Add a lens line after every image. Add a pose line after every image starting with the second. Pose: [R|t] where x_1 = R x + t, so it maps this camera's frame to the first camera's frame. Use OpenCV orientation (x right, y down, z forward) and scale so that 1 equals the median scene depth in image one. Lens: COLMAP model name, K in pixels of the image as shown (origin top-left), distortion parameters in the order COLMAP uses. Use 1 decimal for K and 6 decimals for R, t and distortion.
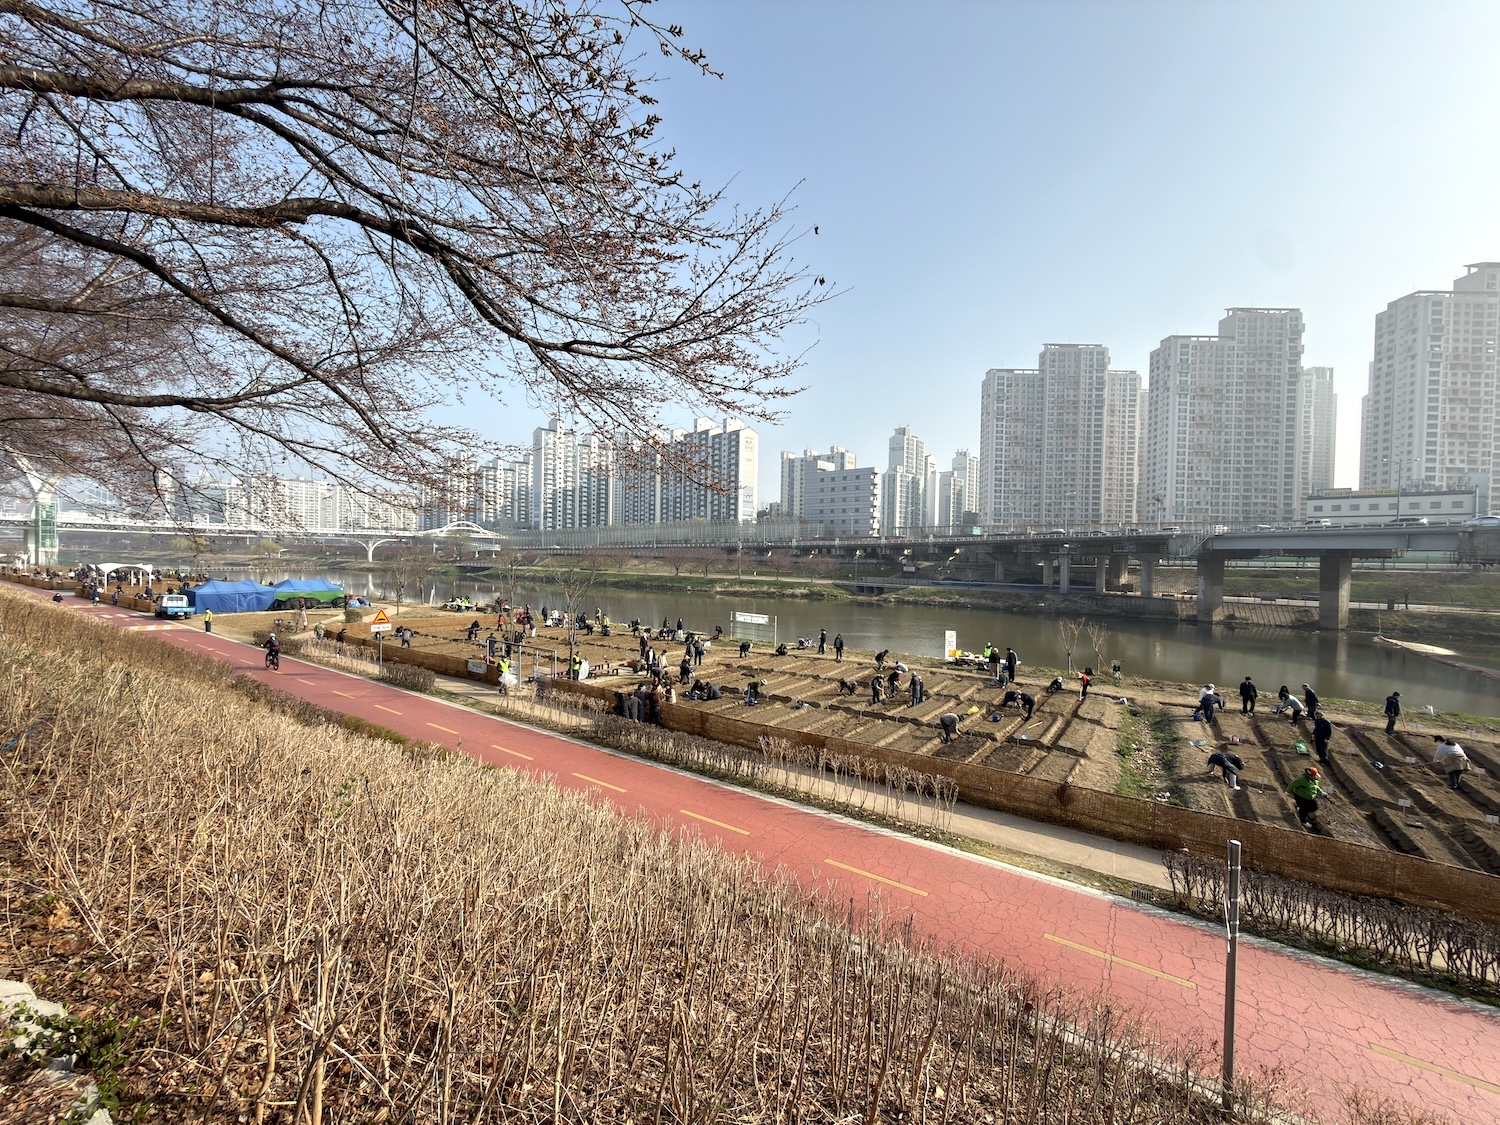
lens RADIAL K [[598.7, 0, 747.0], [0, 598.7, 563.1], [0, 0, 1]] dist [0.001137, 0.000236]
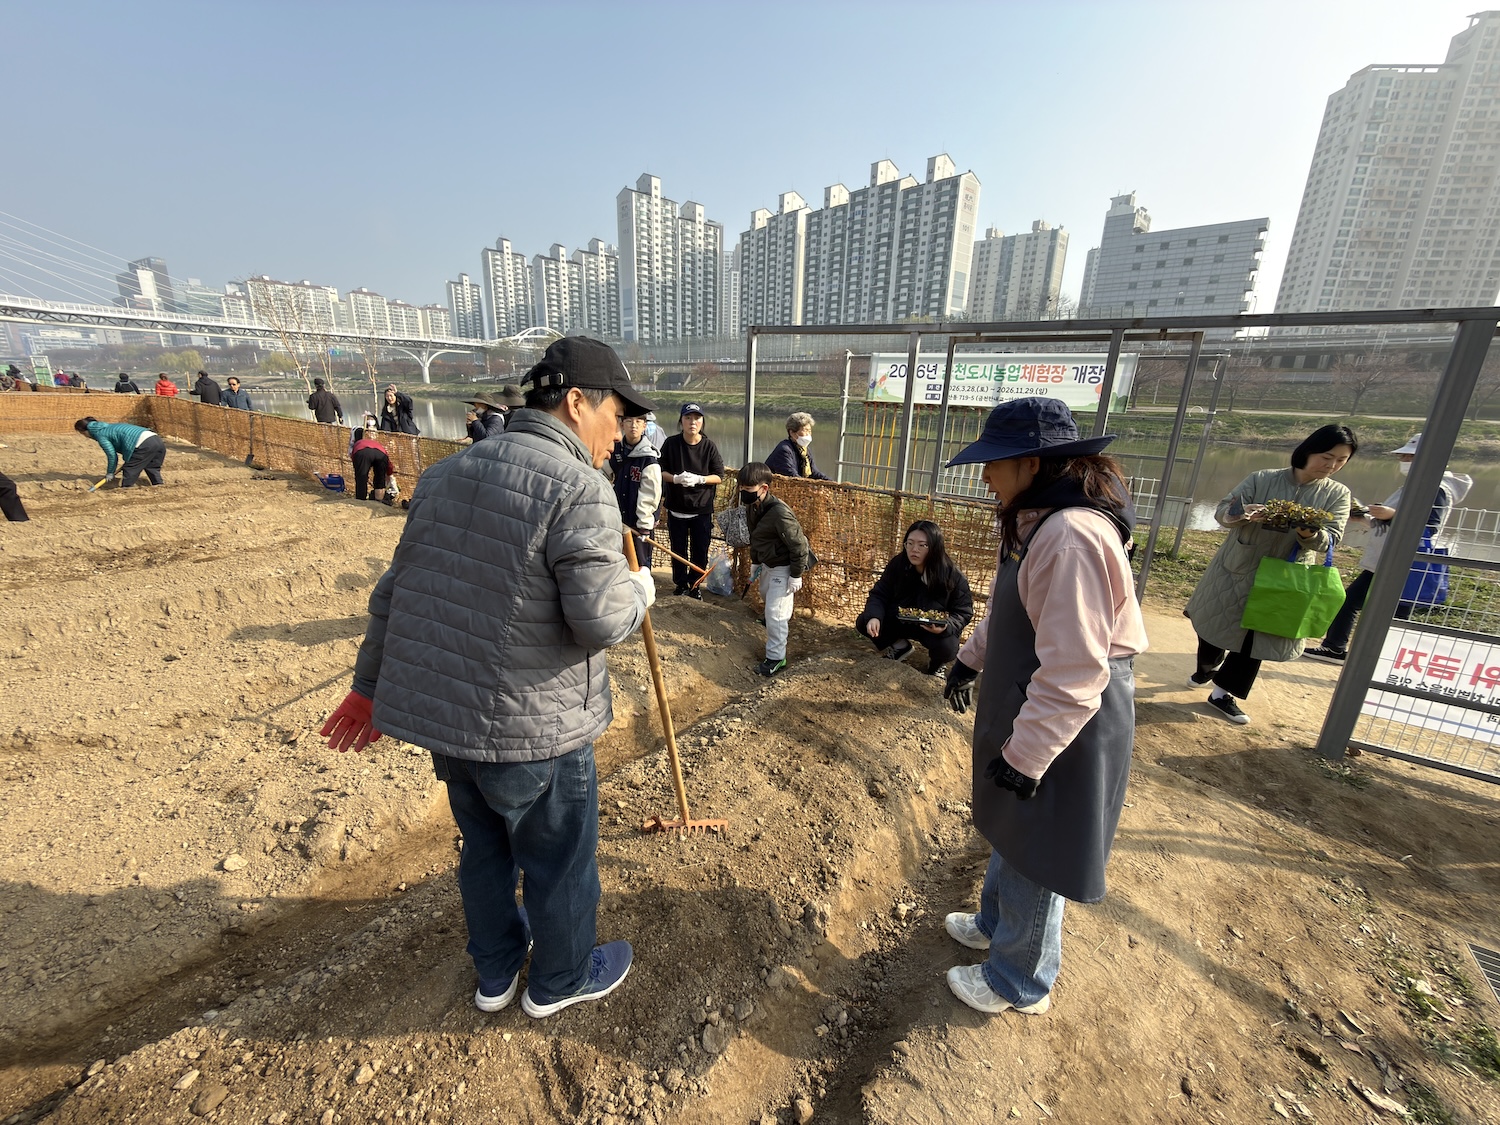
lens RADIAL K [[598.7, 0, 750.3], [0, 598.7, 563.5], [0, 0, 1]] dist [0.001137, 0.000236]
pose [[0.999337, 0.017982, -0.031659, -0.171958], [-0.008922, 0.963957, 0.265910, 0.008784], [0.035300, -0.265451, 0.963478, 0.215067]]
